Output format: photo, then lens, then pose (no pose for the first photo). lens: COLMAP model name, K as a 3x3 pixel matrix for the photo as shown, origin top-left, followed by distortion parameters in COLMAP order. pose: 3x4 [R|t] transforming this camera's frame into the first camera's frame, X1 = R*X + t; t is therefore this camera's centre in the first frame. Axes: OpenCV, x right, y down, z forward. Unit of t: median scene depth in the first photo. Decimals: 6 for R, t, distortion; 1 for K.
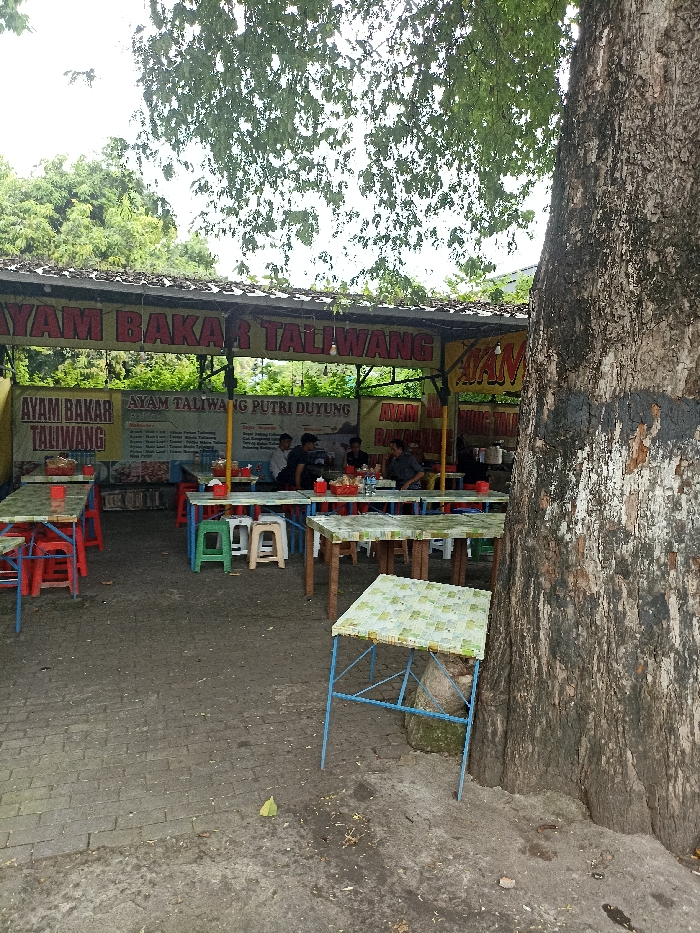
lens RADIAL K [[678.3, 0, 355.8], [0, 678.3, 469.7], [0, 0, 1]] dist [0.067131, -0.067645]
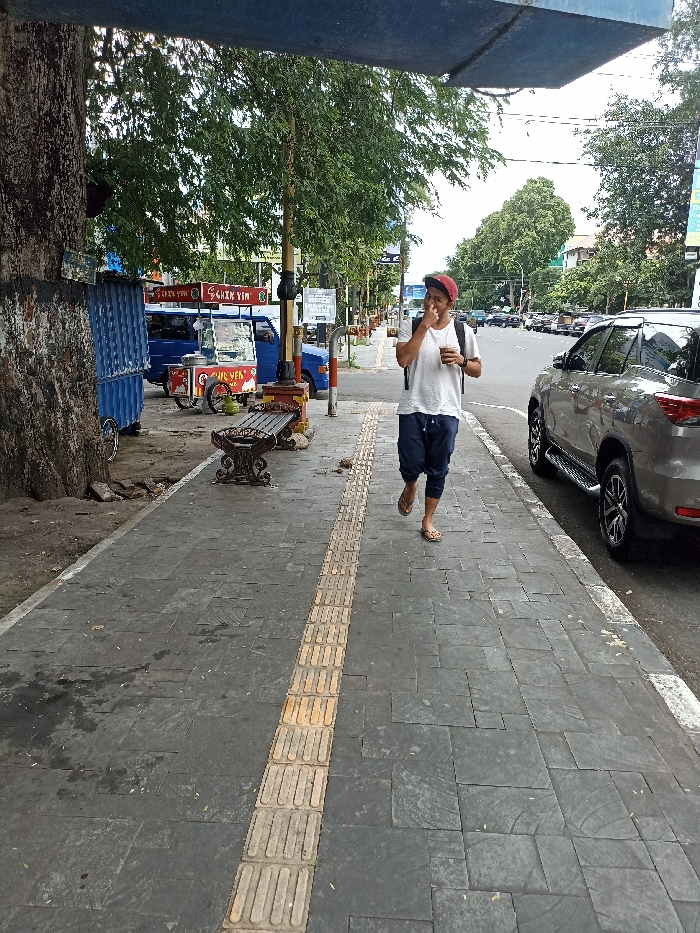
lens RADIAL K [[678.3, 0, 355.8], [0, 678.3, 469.7], [0, 0, 1]] dist [0.067131, -0.067645]
pose [[0.373693, -0.231805, 0.898120, -1.086654], [0.066283, 0.972467, 0.223415, 0.042400], [-0.925181, -0.023959, 0.378769, -0.593834]]
